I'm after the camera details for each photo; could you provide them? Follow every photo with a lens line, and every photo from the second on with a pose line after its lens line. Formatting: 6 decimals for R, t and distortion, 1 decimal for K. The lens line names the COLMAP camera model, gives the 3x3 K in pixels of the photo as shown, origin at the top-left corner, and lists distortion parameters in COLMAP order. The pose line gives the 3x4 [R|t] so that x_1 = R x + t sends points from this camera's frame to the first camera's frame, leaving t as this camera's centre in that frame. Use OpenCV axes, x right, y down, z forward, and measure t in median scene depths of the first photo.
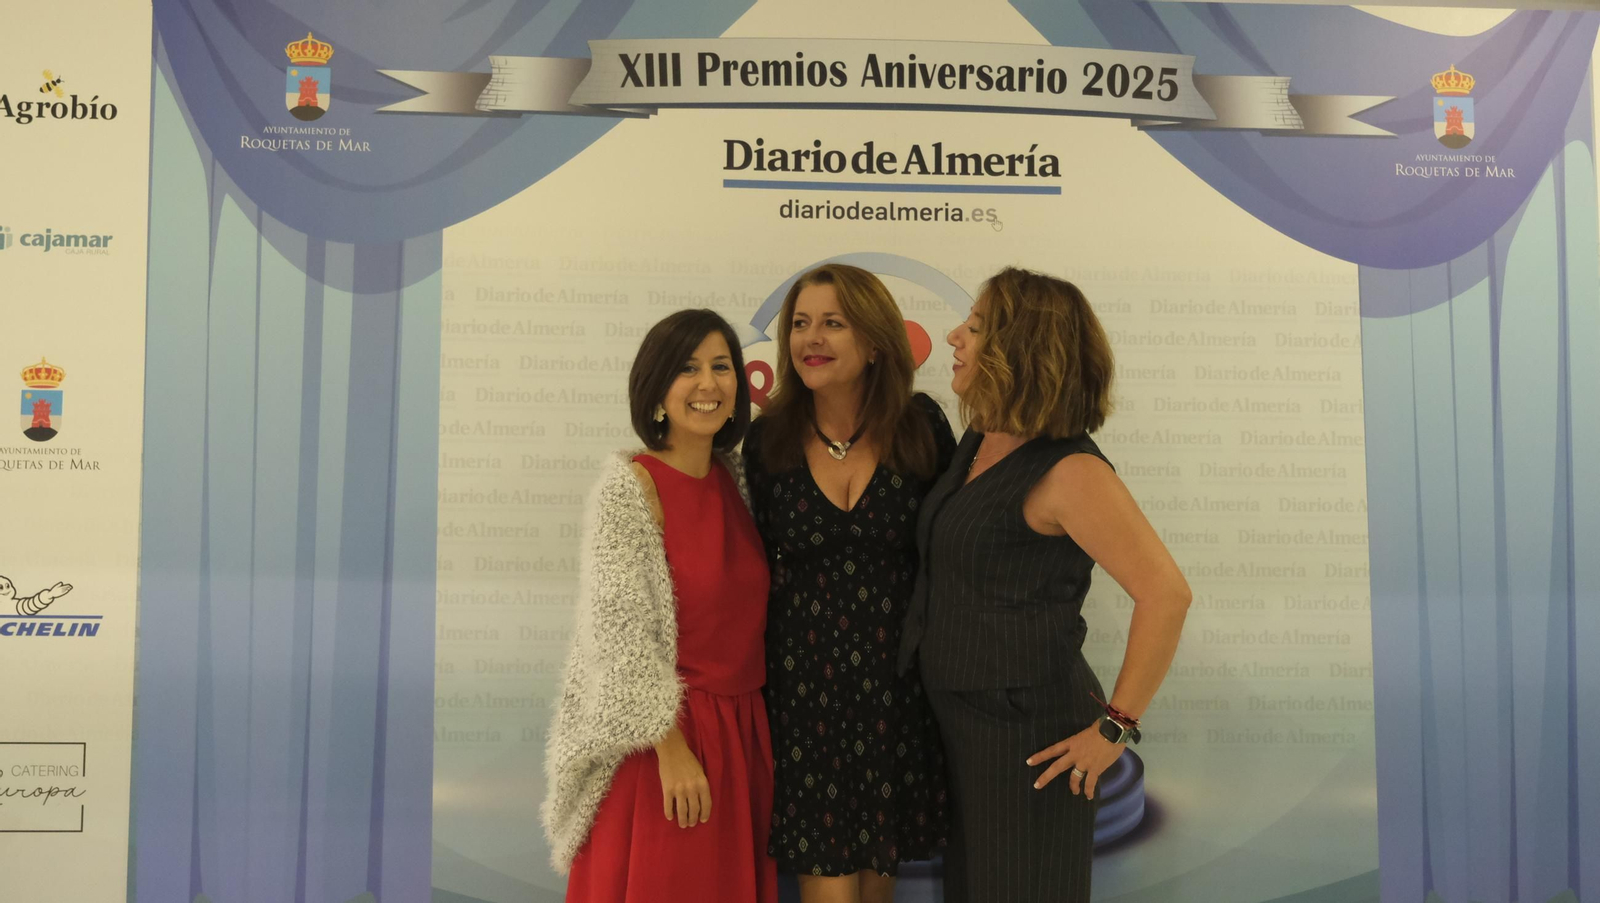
lens RADIAL K [[1766.5, 0, 811.1], [0, 1766.5, 458.4], [0, 0, 1]] dist [-0.002243, 0.000000]
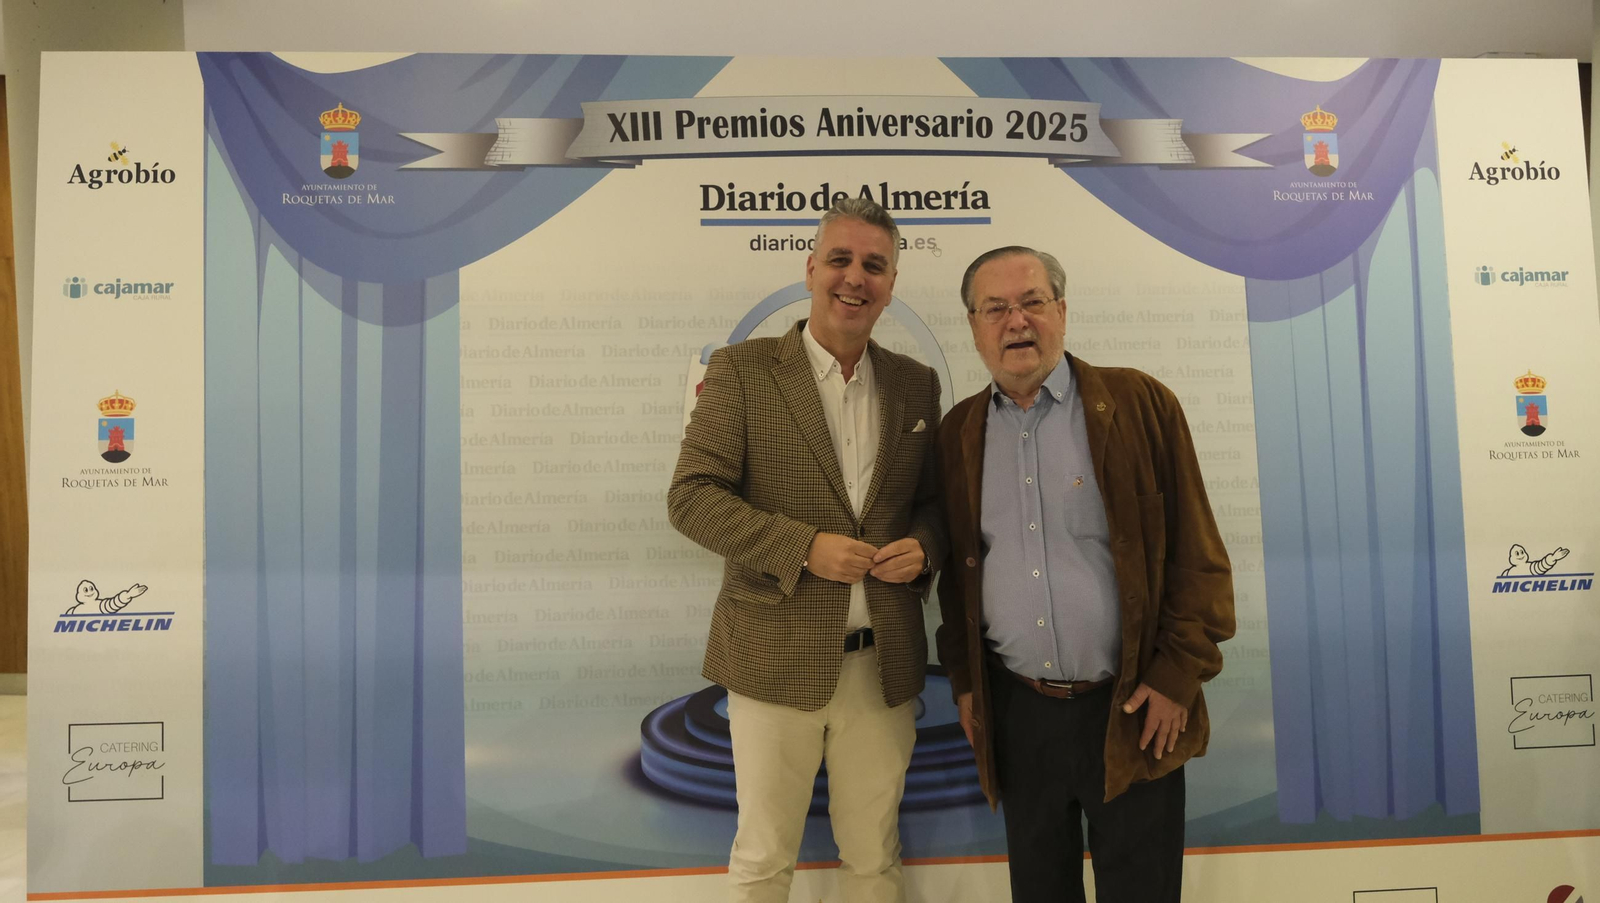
lens RADIAL K [[1239.5, 0, 812.6], [0, 1239.5, 448.8], [0, 0, 1]] dist [-0.021862, 0.000538]
pose [[0.999541, -0.029639, 0.006212, 0.014357], [0.029564, 0.999493, 0.011826, -0.014139], [-0.006559, -0.011637, 0.999911, 0.181581]]
